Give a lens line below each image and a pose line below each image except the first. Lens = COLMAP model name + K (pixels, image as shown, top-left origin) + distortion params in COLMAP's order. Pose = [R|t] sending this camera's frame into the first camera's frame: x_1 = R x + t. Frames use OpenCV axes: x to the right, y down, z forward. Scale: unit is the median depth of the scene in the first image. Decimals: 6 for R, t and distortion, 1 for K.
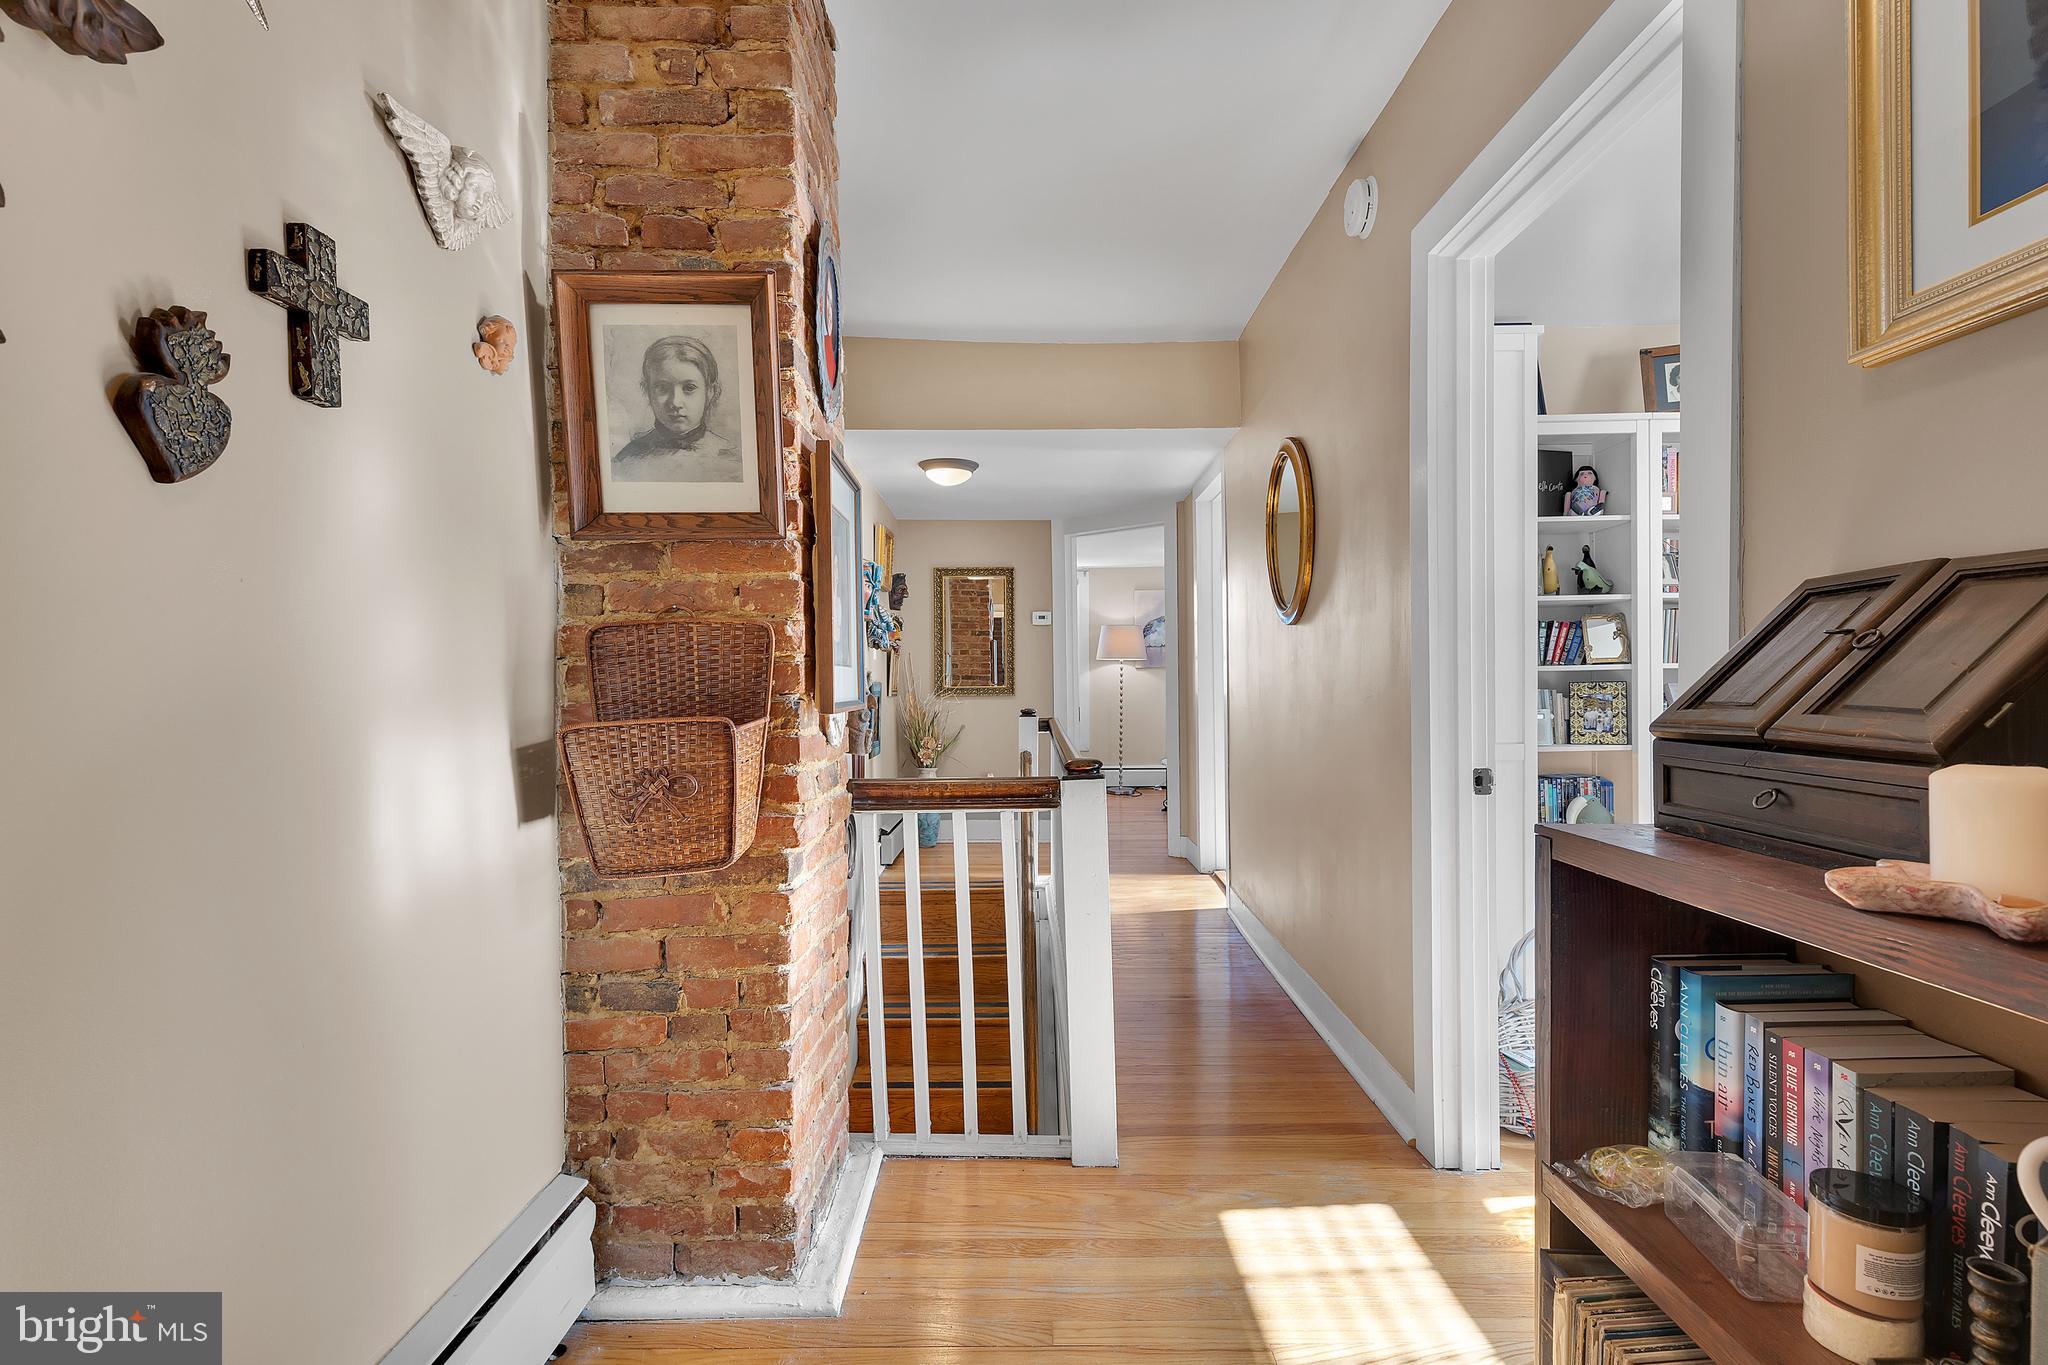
lens RADIAL K [[939.0, 0, 1023.5], [0, 939.0, 691.5], [0, 0, 1]] dist [0.008106, -0.000876]
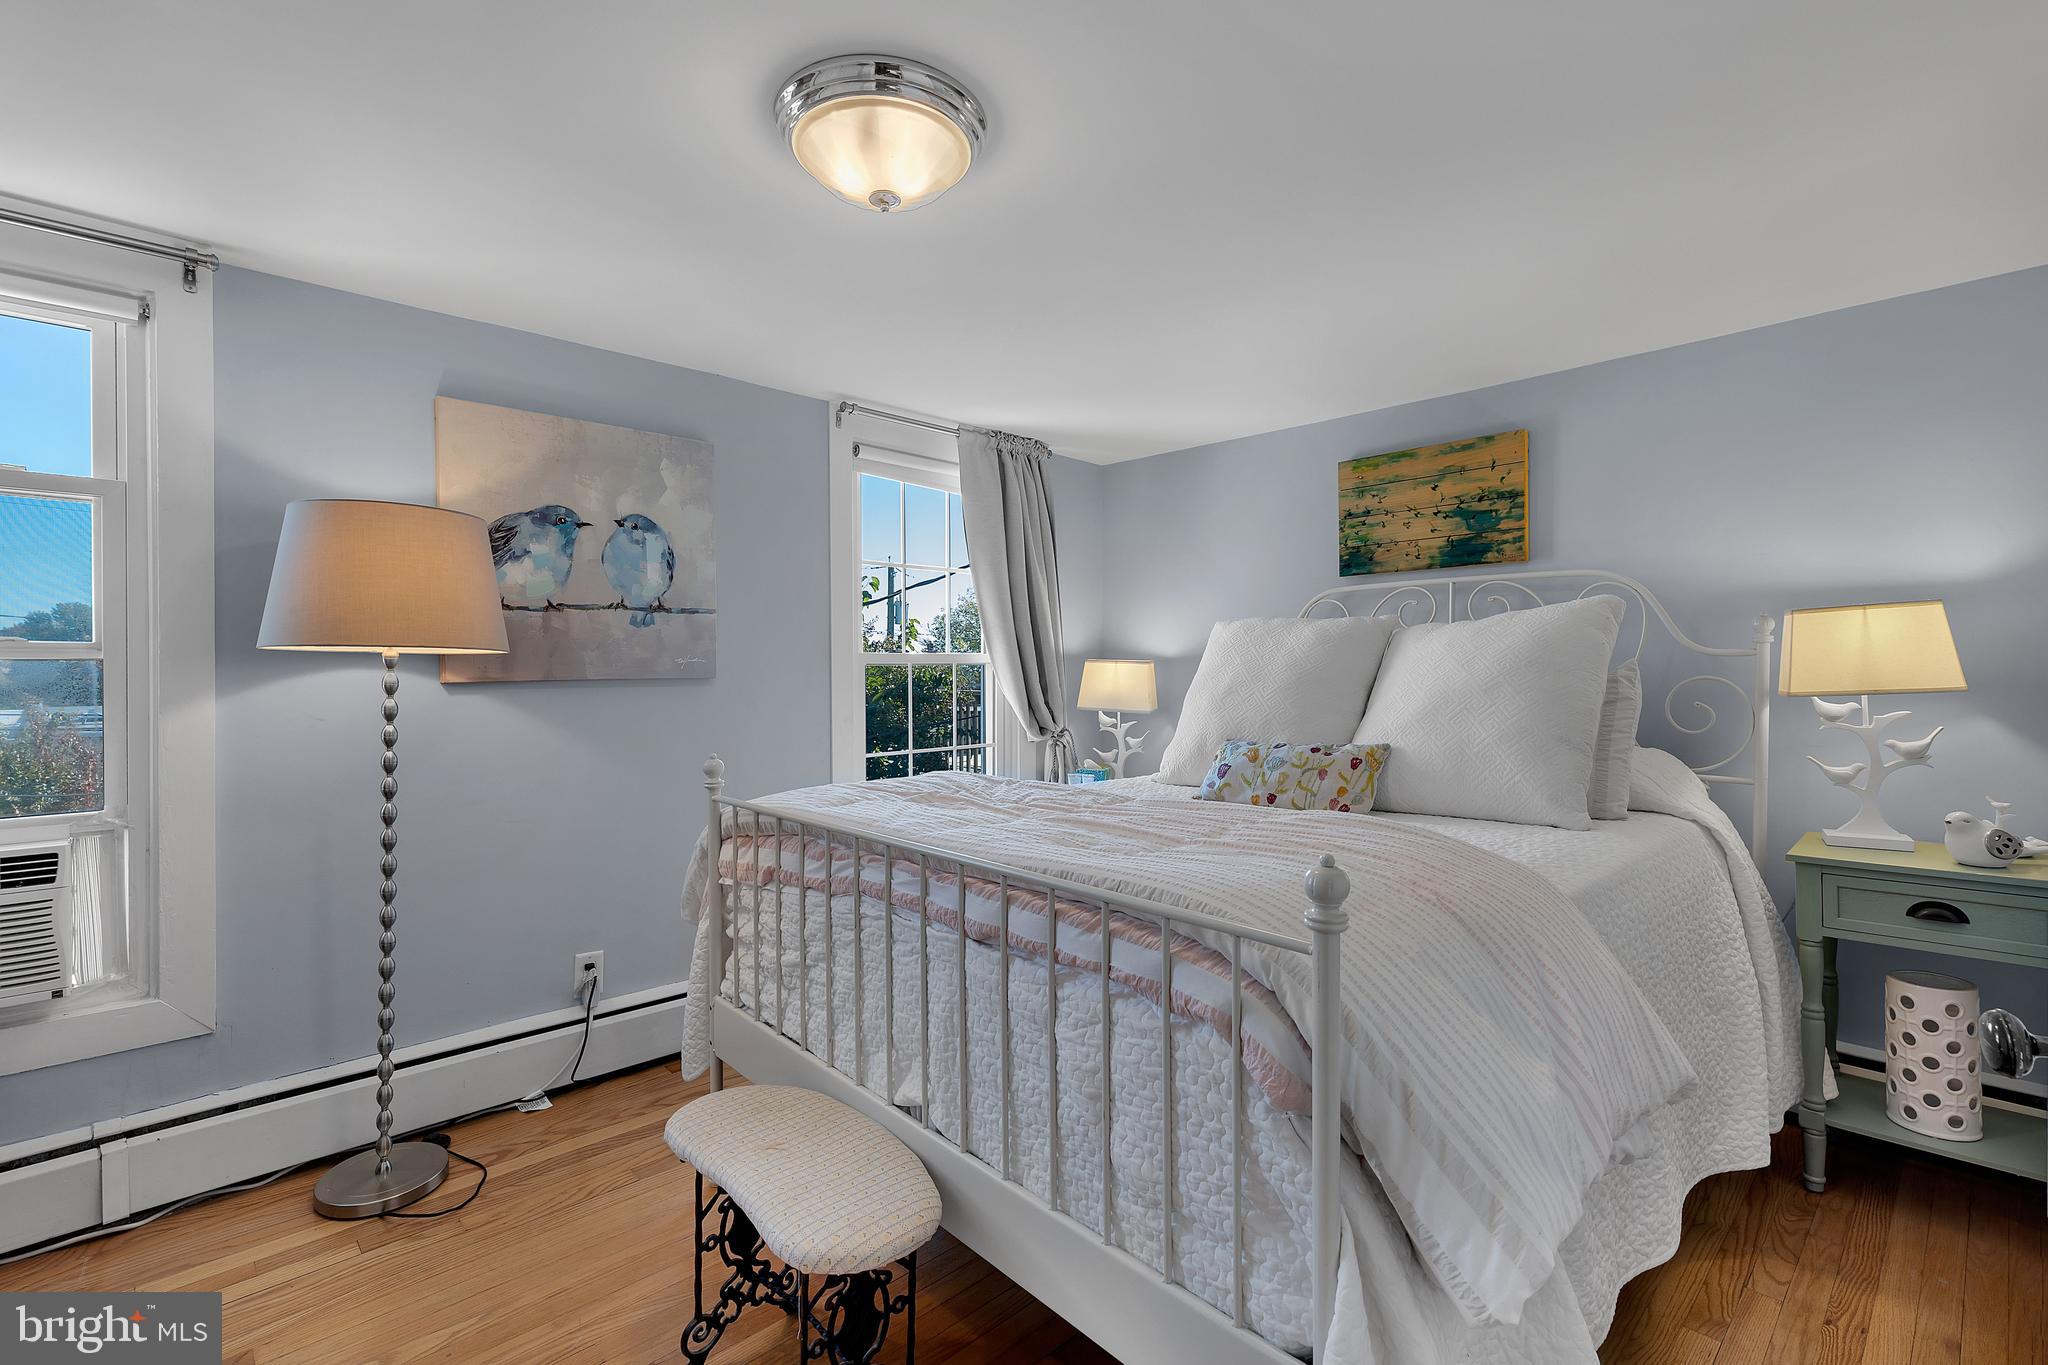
lens RADIAL K [[939.0, 0, 1019.1], [0, 939.0, 680.1], [0, 0, 1]] dist [0.008106, -0.000876]
pose [[0.724146, 0.005283, 0.689627, 0.048165], [0.005271, 0.999899, -0.013194, -0.019831], [-0.689627, 0.013190, 0.724045, 0.628456]]
